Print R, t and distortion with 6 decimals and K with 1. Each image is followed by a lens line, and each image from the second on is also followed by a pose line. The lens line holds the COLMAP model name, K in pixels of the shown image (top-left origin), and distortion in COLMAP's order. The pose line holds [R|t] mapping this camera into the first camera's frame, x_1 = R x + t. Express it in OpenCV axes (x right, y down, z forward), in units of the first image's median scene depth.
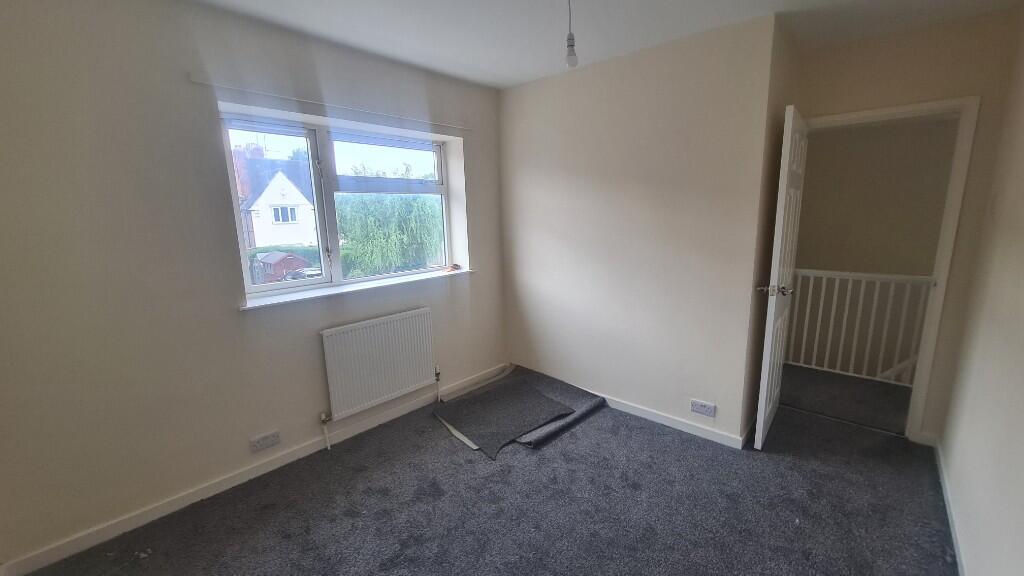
lens RADIAL K [[432.3, 0, 512.0], [0, 432.3, 288.0], [0, 0, 1]] dist [-0.000733, -0.000061]
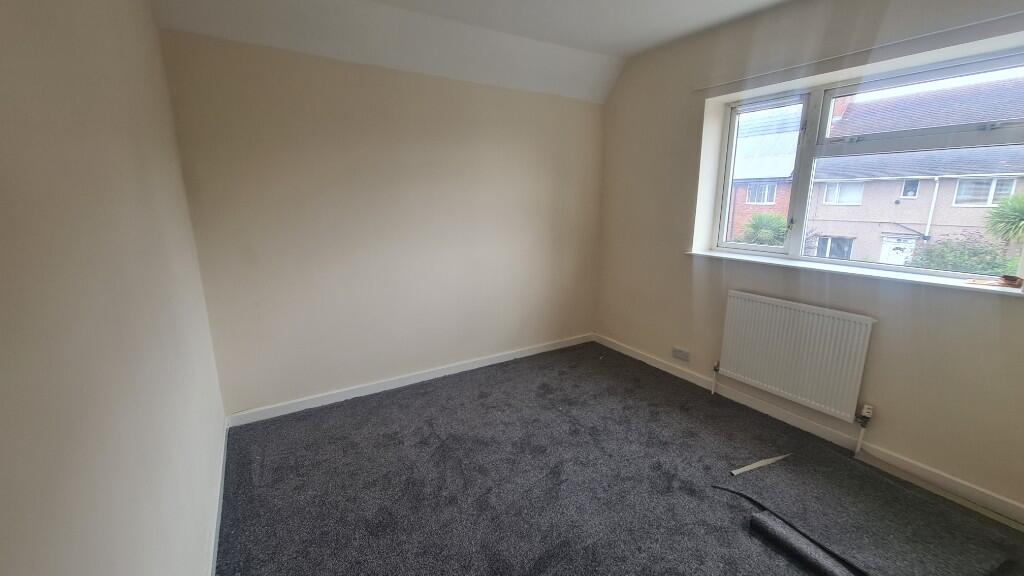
lens RADIAL K [[432.3, 0, 512.0], [0, 432.3, 288.0], [0, 0, 1]] dist [-0.000733, -0.000061]
pose [[-0.320502, 0.220543, -0.921216, 0.729334], [-0.147092, 0.949134, 0.278402, -0.128741], [0.935758, 0.224732, -0.271759, 0.752362]]
